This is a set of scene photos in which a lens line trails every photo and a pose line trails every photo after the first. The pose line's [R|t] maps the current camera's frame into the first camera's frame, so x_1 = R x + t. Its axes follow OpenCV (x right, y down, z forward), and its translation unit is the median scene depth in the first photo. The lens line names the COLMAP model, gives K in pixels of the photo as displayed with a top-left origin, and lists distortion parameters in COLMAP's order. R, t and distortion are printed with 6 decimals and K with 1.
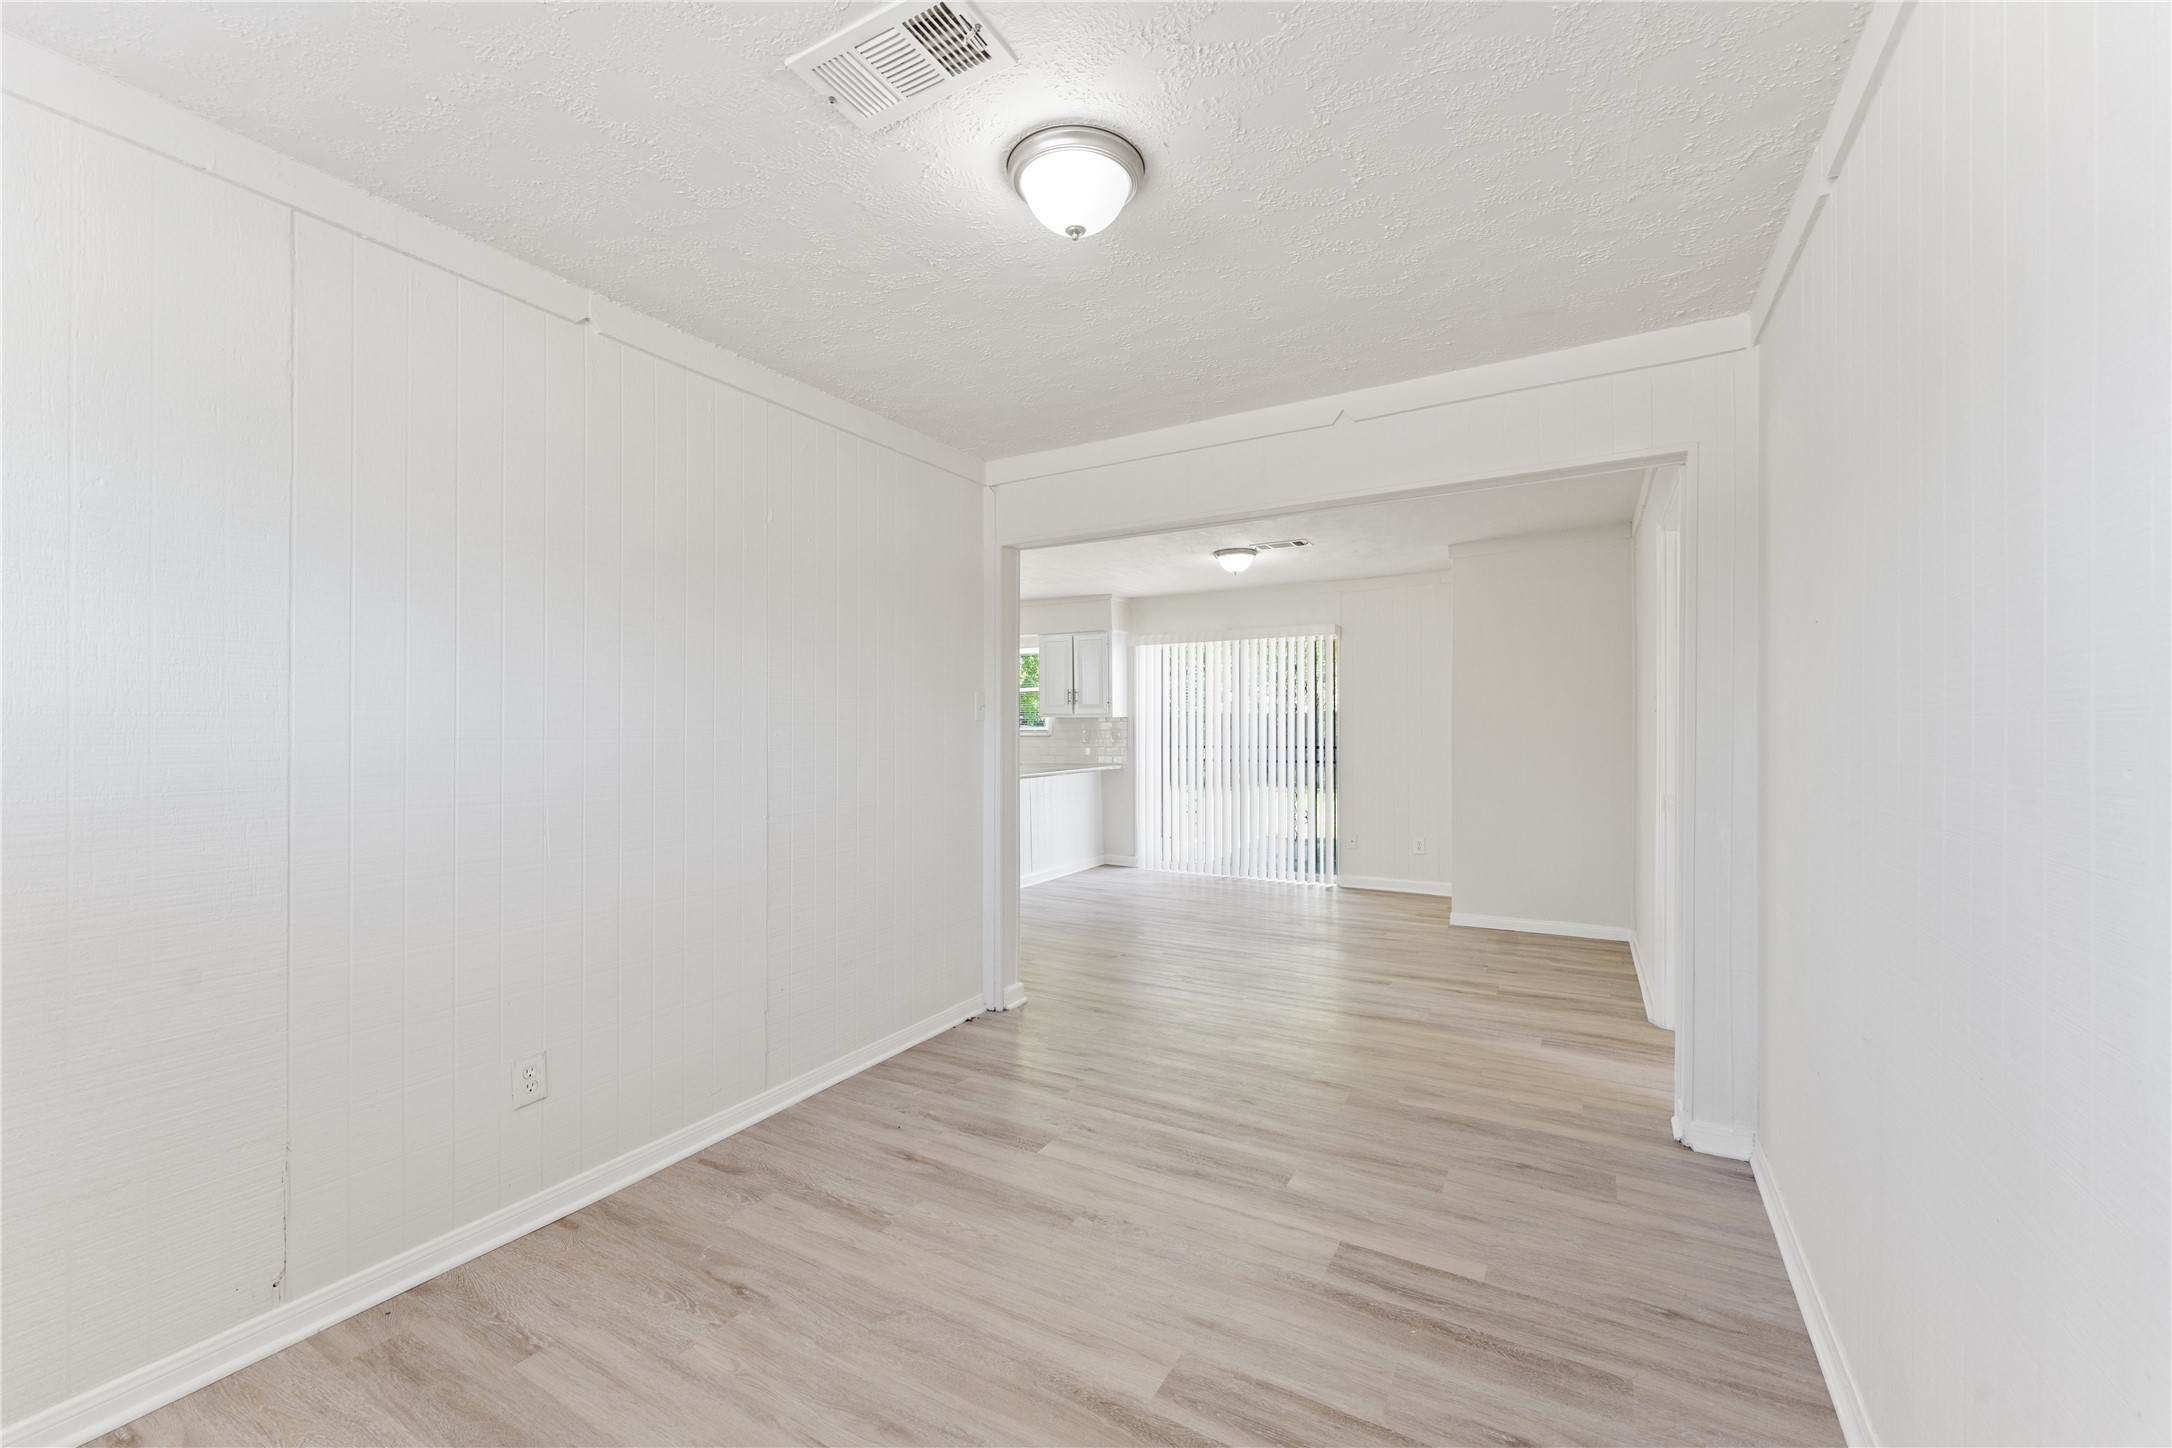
lens RADIAL K [[861.9, 0, 1082.6], [0, 861.9, 726.2], [0, 0, 1]] dist [-0.001016, -0.000403]
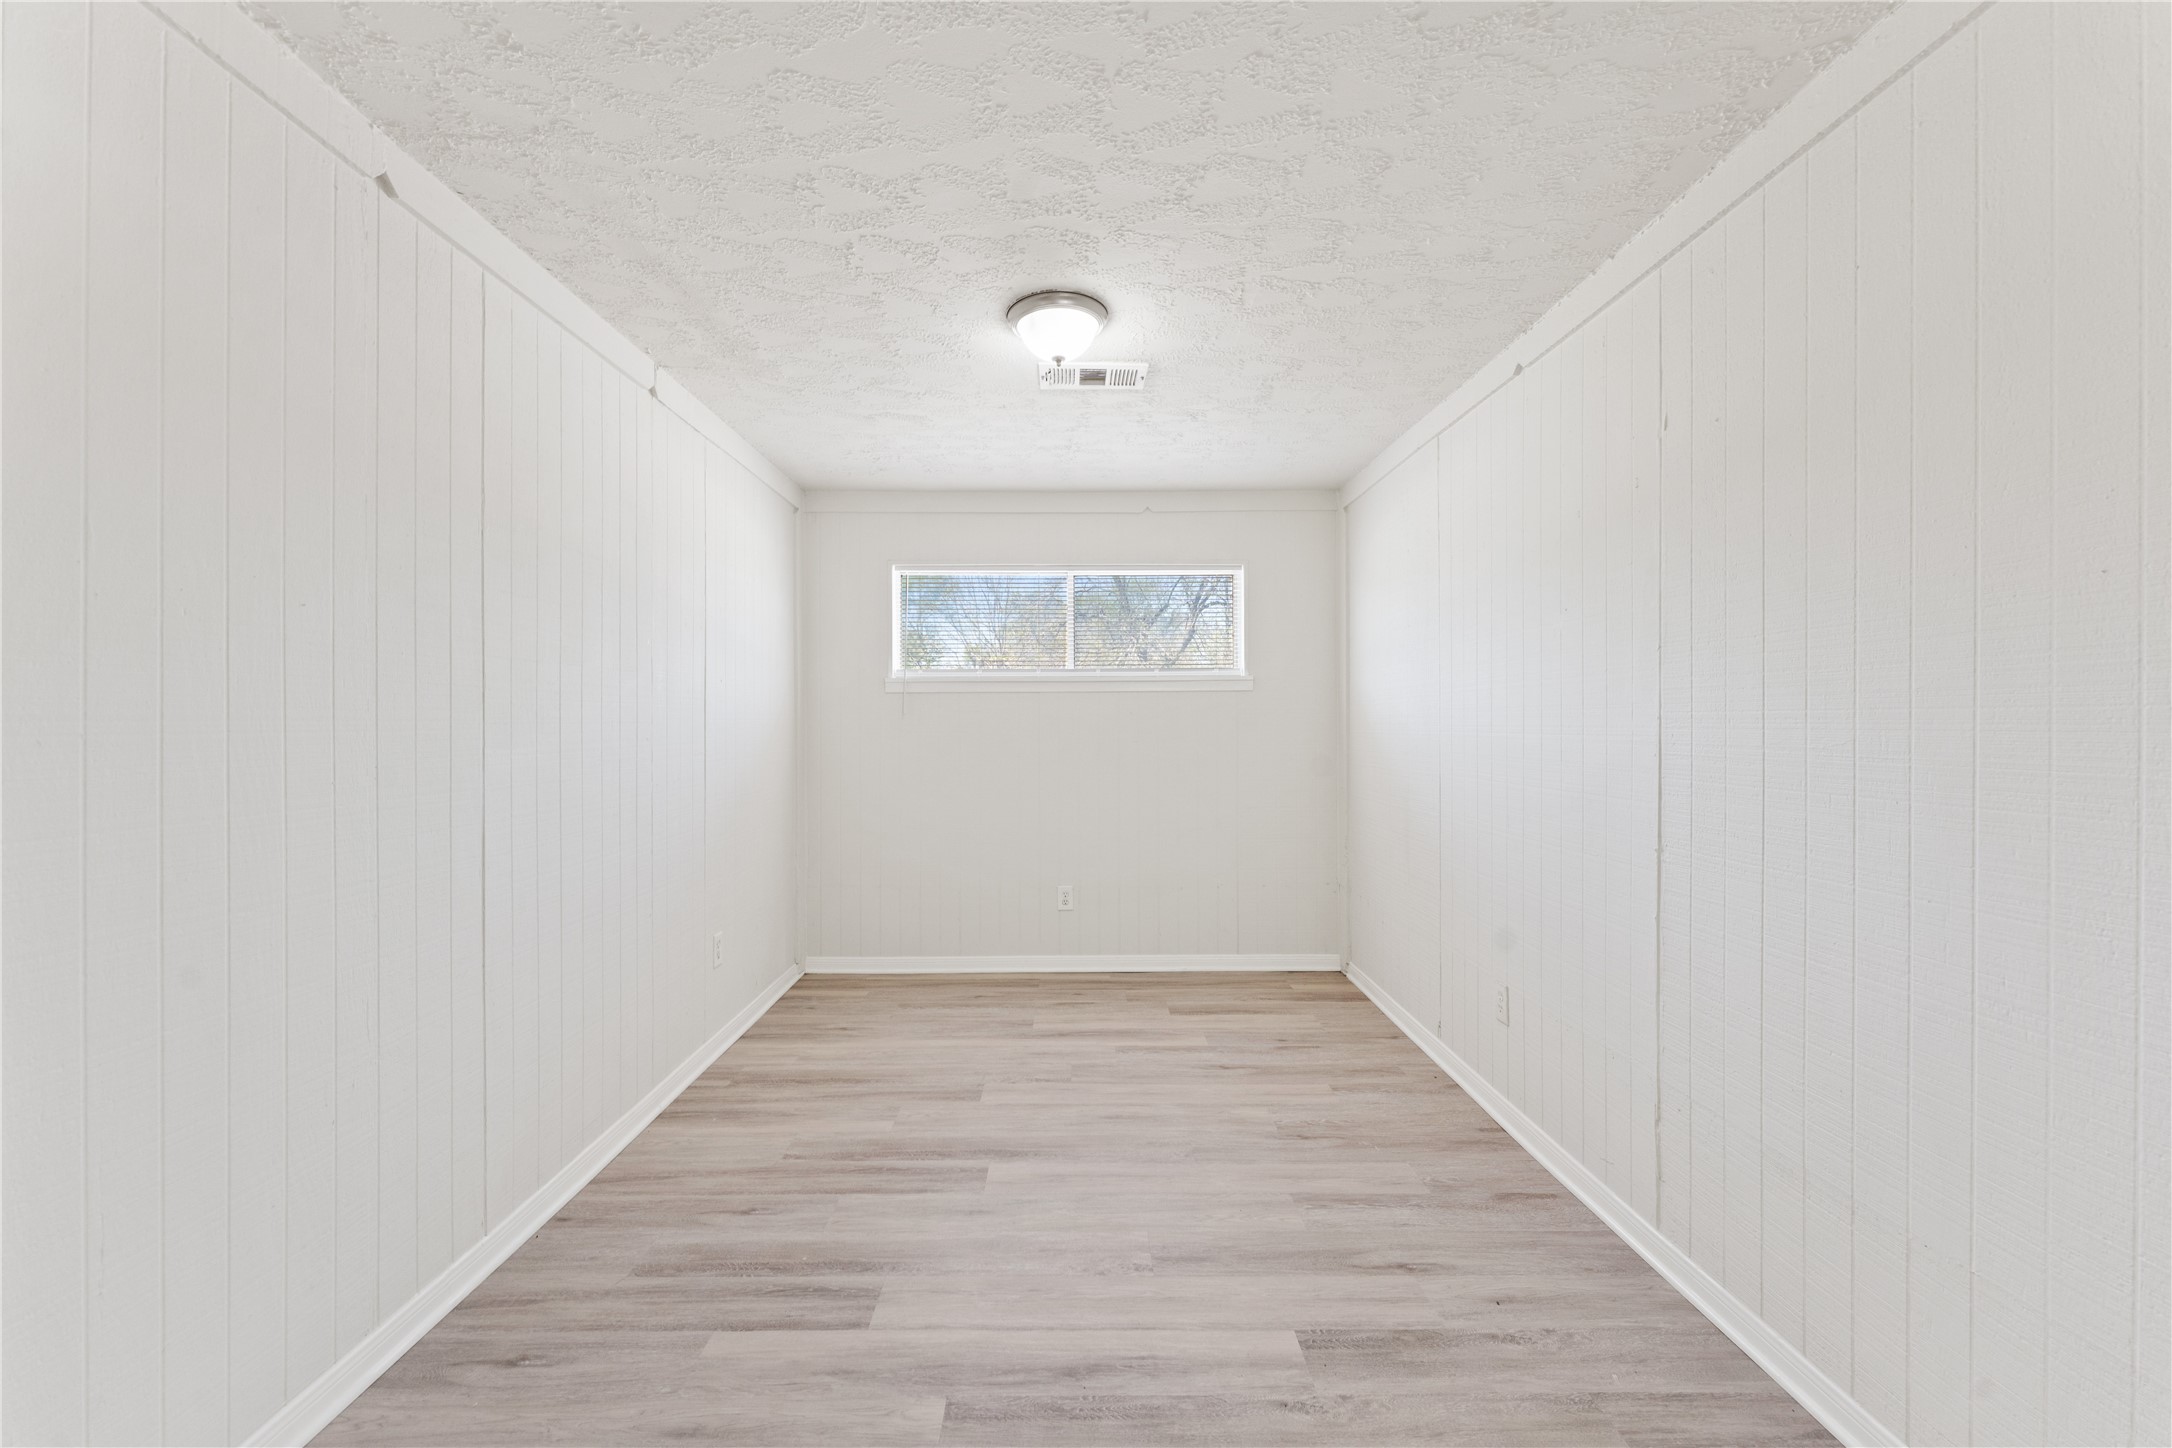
lens RADIAL K [[861.9, 0, 1082.6], [0, 861.9, 726.2], [0, 0, 1]] dist [-0.001016, -0.000403]
pose [[-0.860034, 0.006082, -0.510200, 0.574205], [0.004959, 0.999981, 0.003561, -0.002743], [0.510212, 0.000533, -0.860048, 1.928618]]
